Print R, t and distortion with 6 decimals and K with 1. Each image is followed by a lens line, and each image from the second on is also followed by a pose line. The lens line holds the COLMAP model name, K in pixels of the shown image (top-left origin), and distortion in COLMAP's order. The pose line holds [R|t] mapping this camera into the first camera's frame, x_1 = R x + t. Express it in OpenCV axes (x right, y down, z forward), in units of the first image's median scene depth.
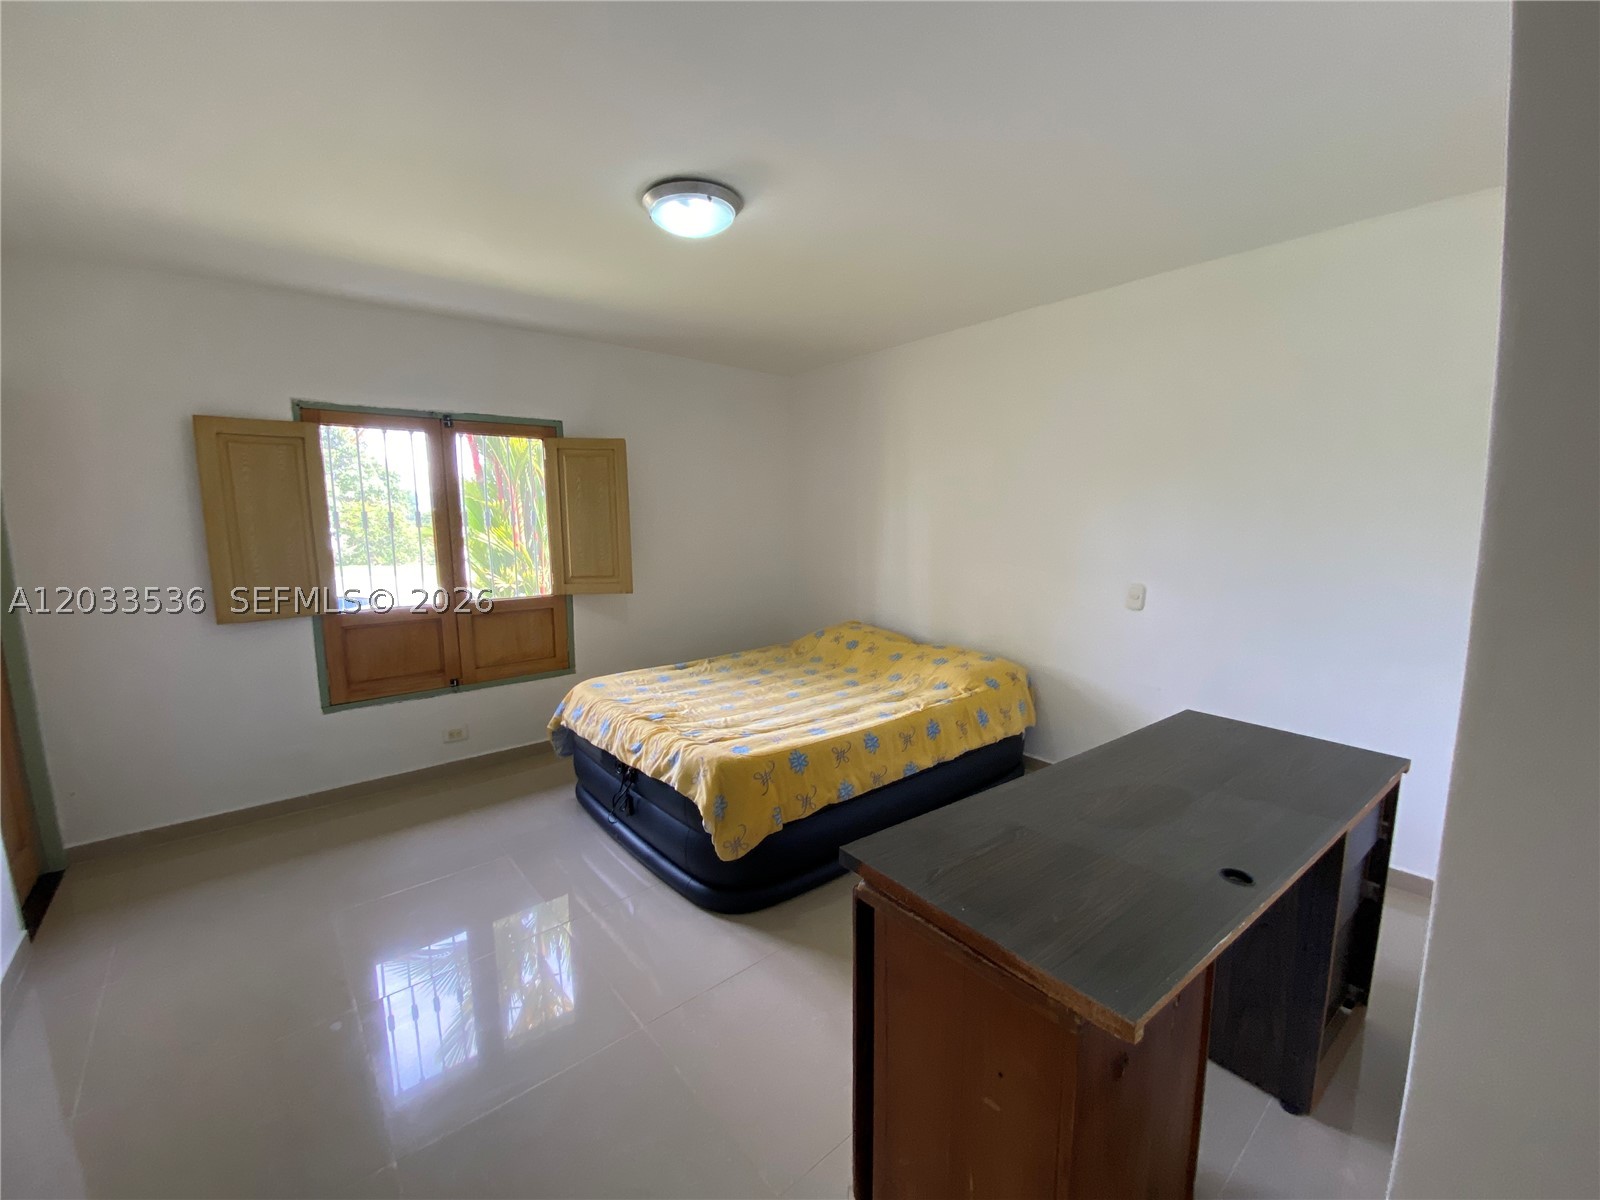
lens RADIAL K [[657.1, 0, 796.4], [0, 657.1, 601.3], [0, 0, 1]] dist [-0.014412, -0.004049]
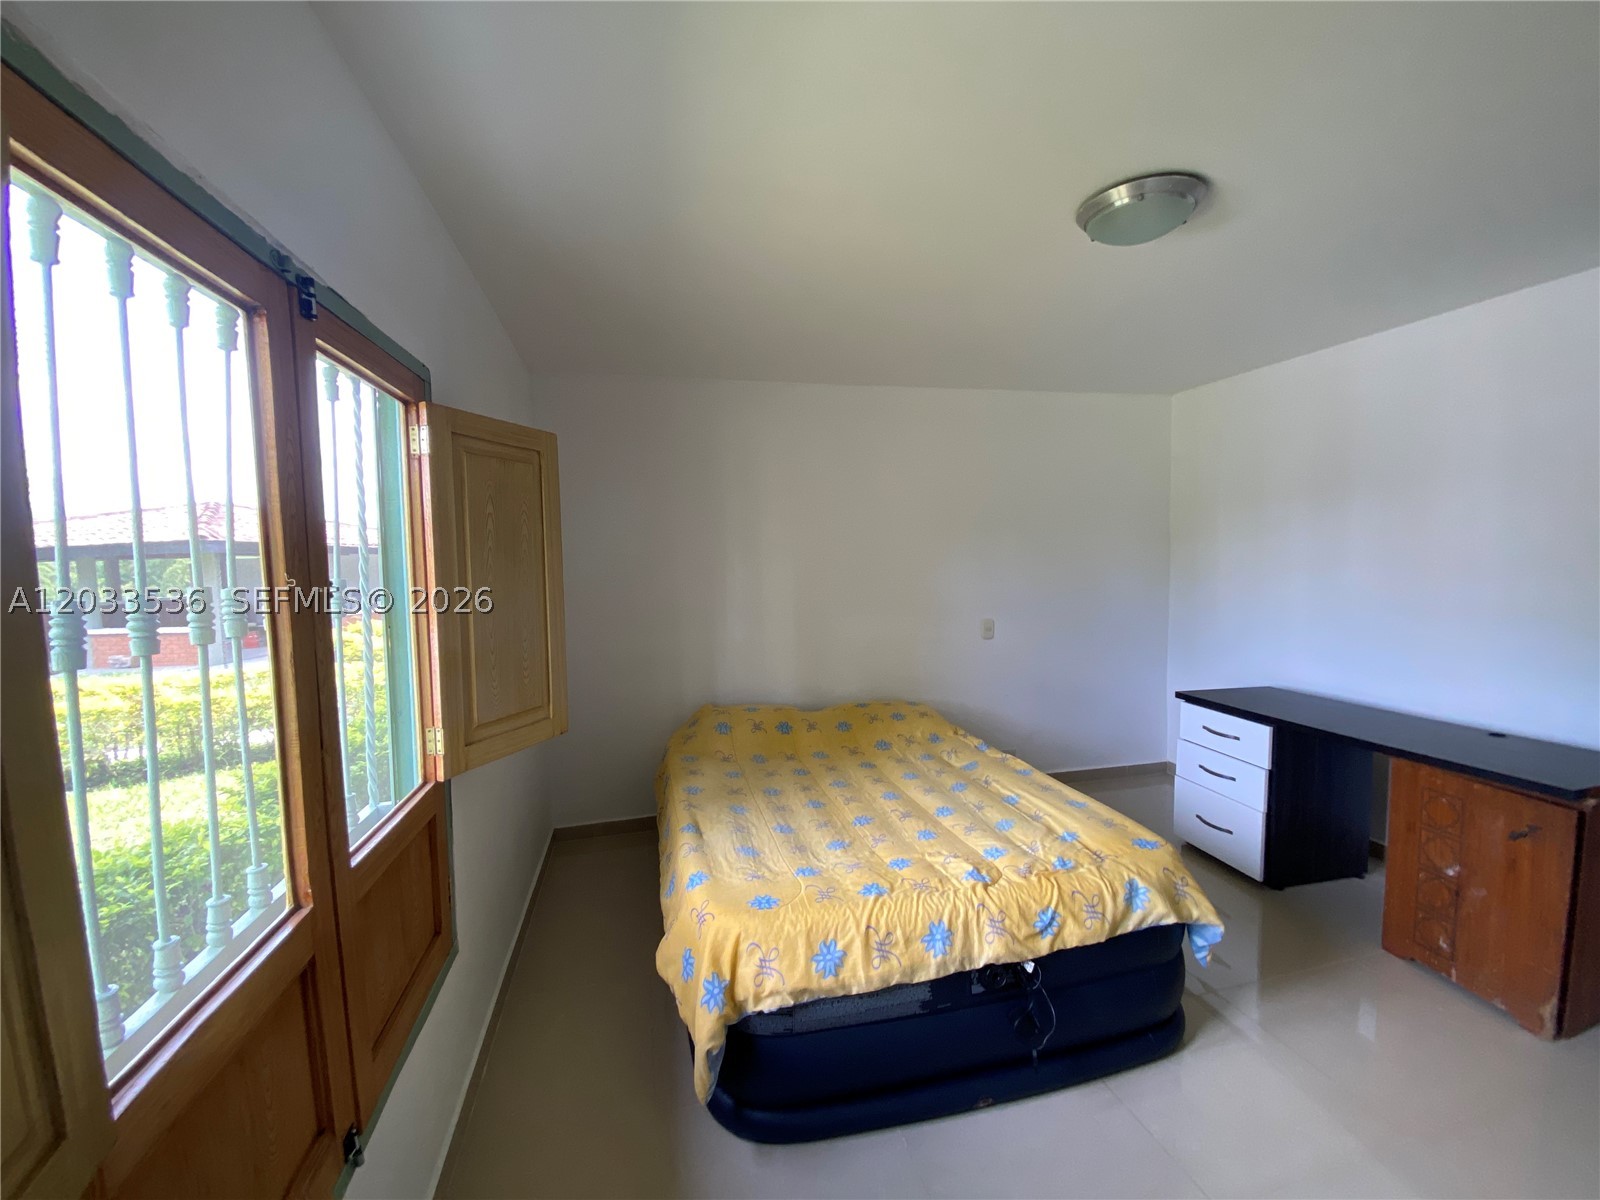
lens RADIAL K [[657.1, 0, 796.2], [0, 657.1, 595.9], [0, 0, 1]] dist [-0.014412, -0.004049]
pose [[0.436140, -0.055065, 0.898193, -0.747679], [0.129595, 0.991565, -0.002139, -0.110294], [-0.890498, 0.117334, 0.439597, 0.715610]]
